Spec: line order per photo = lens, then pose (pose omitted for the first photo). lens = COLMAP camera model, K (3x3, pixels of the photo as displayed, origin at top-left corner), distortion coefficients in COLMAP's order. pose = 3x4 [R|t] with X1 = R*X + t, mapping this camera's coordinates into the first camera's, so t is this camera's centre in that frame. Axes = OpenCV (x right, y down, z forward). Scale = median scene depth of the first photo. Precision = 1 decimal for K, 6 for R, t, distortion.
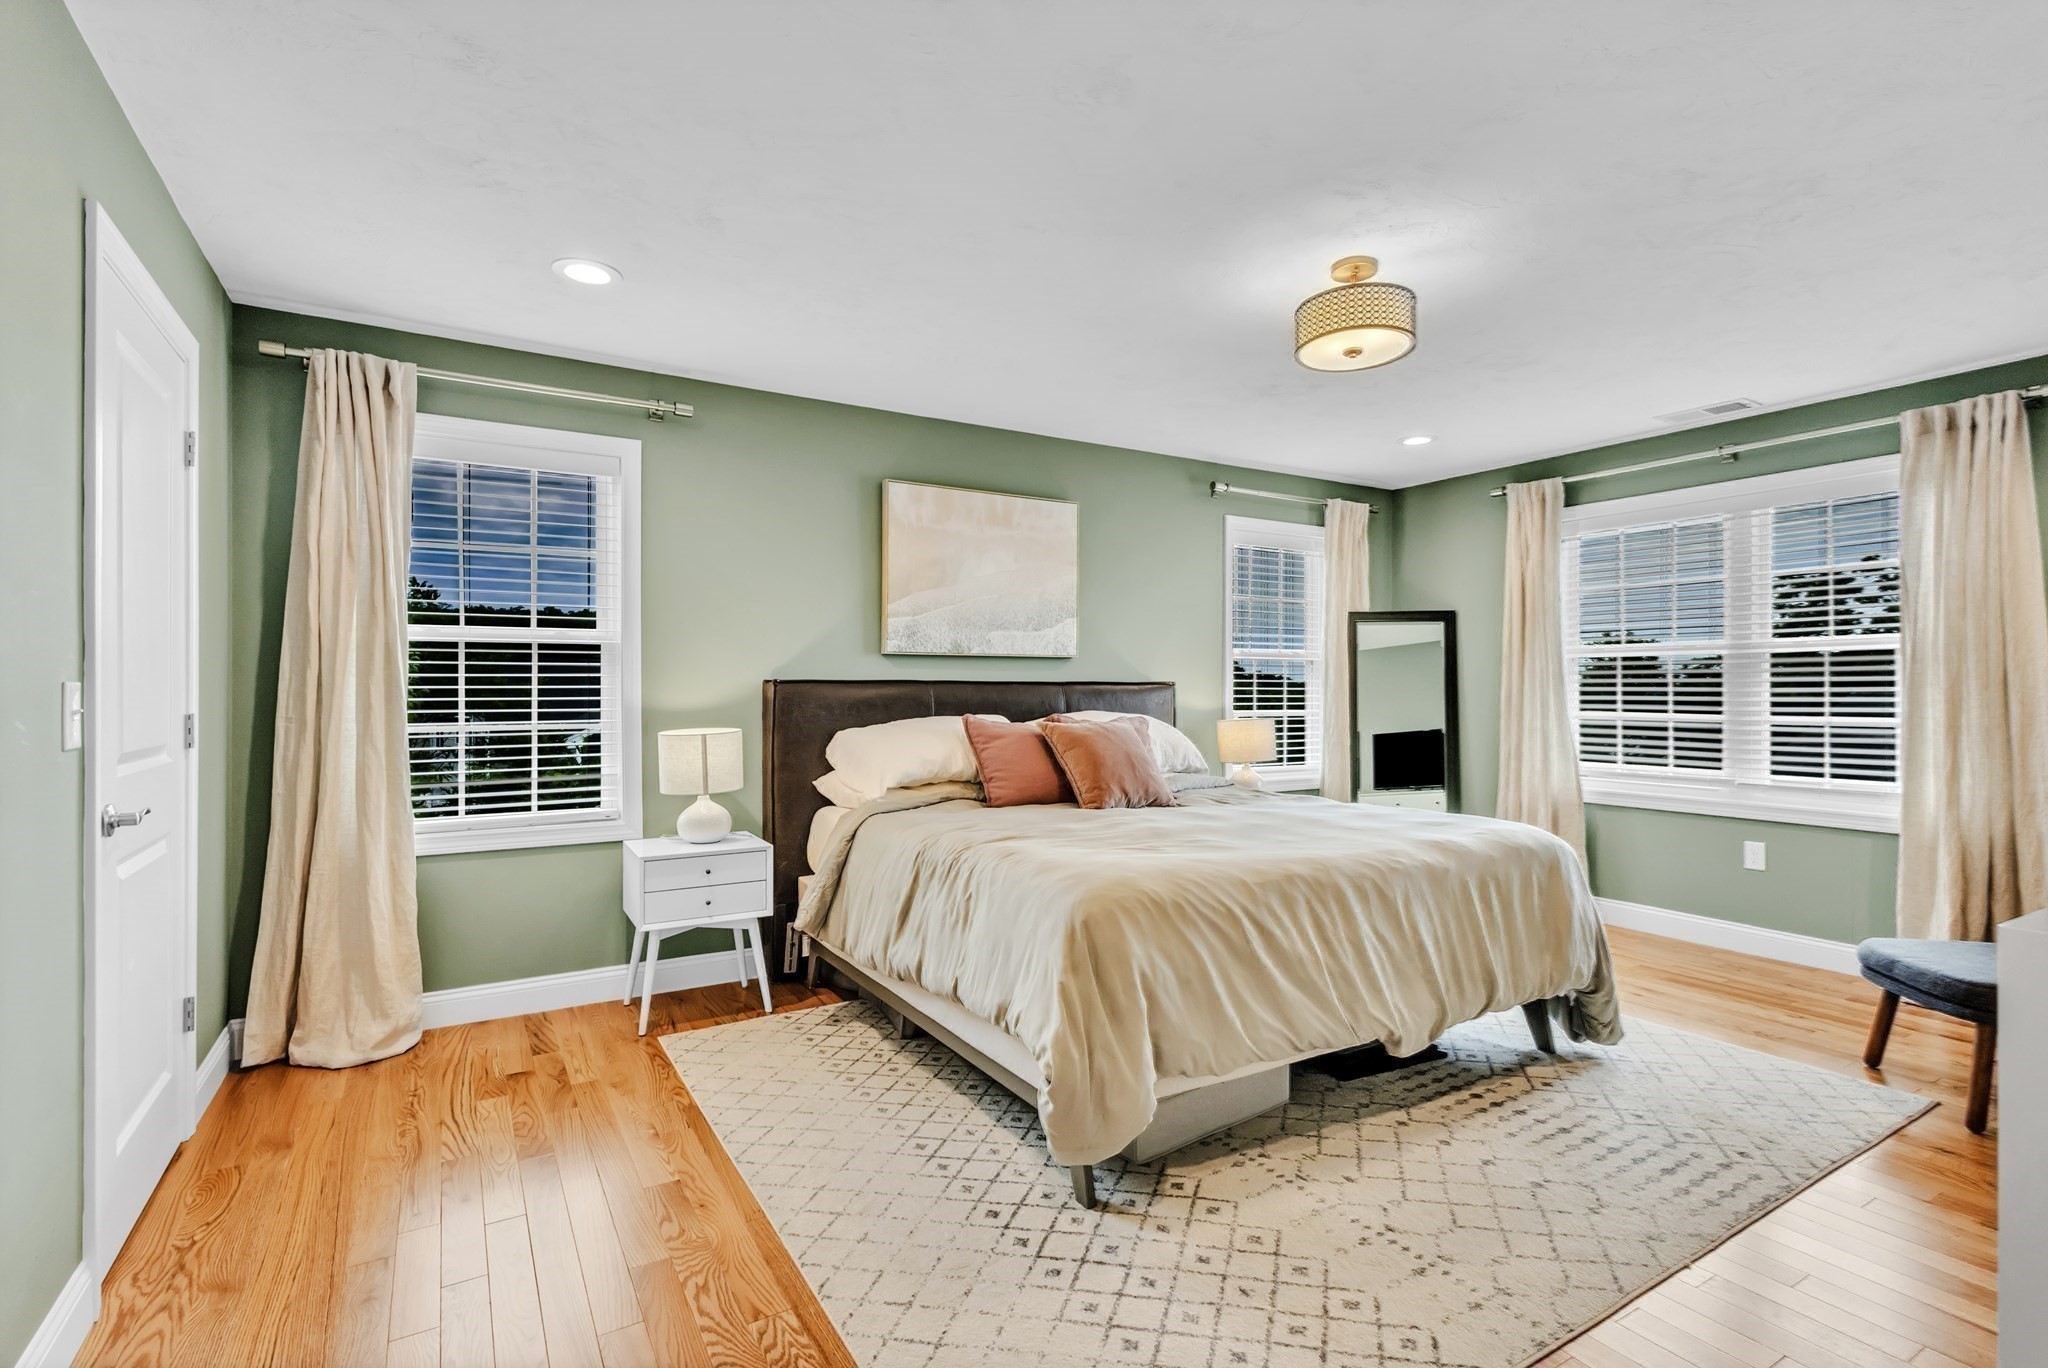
lens RADIAL K [[965.1, 0, 1018.9], [0, 965.1, 700.0], [0, 0, 1]] dist [0.000238, -0.000356]
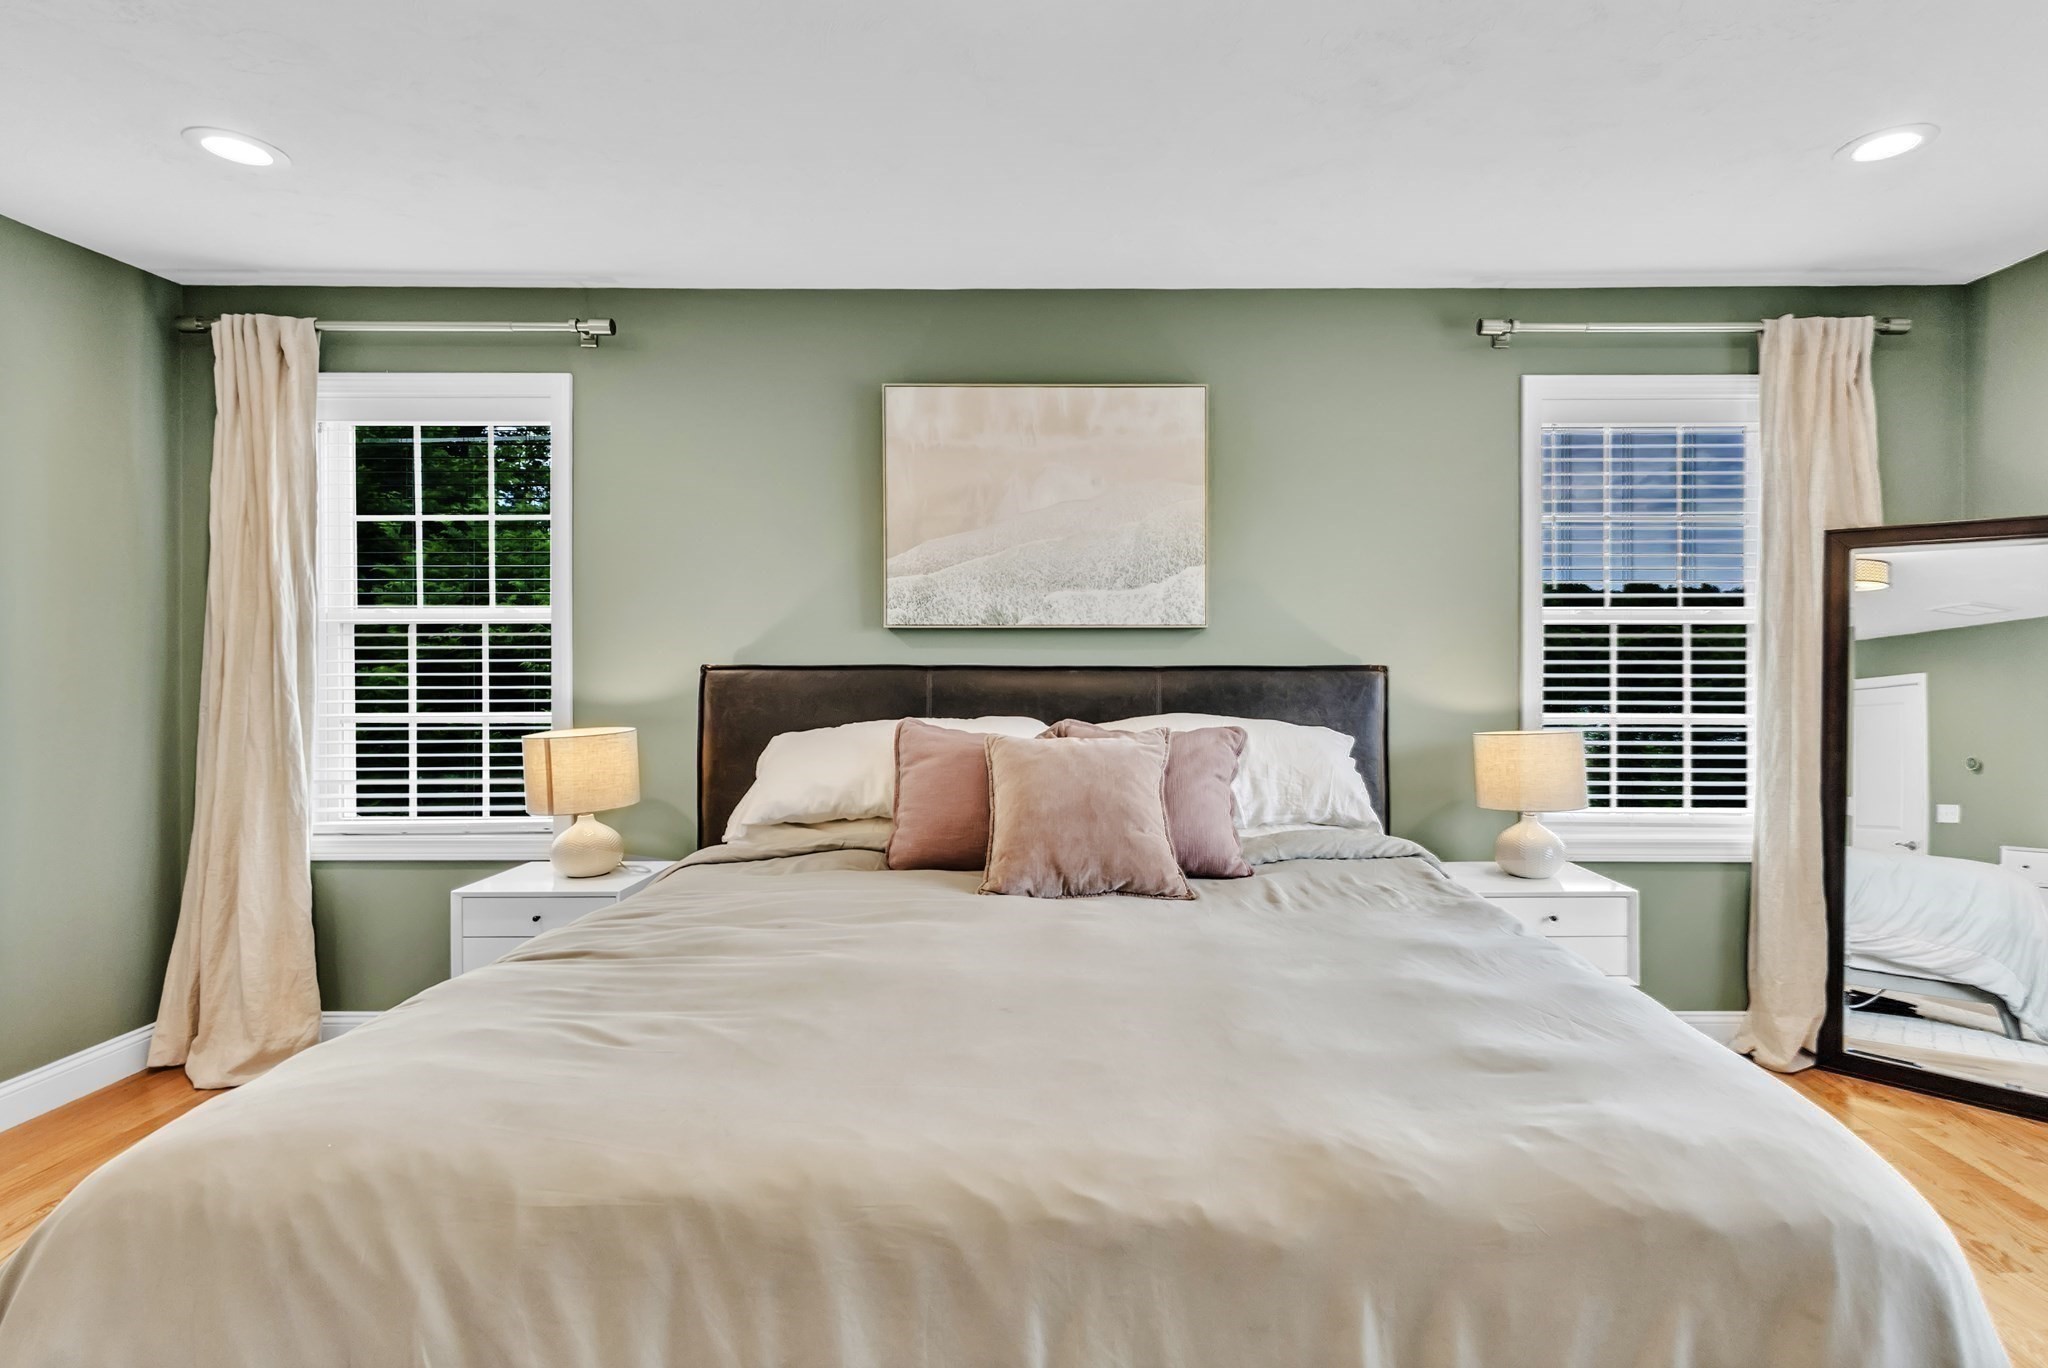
lens RADIAL K [[965.1, 0, 1028.2], [0, 965.1, 673.0], [0, 0, 1]] dist [0.000238, -0.000356]
pose [[0.857396, 0.000240, -0.514657, 0.319470], [-0.005645, 0.999944, -0.008937, -0.008228], [0.514626, 0.010568, 0.857349, 0.435404]]
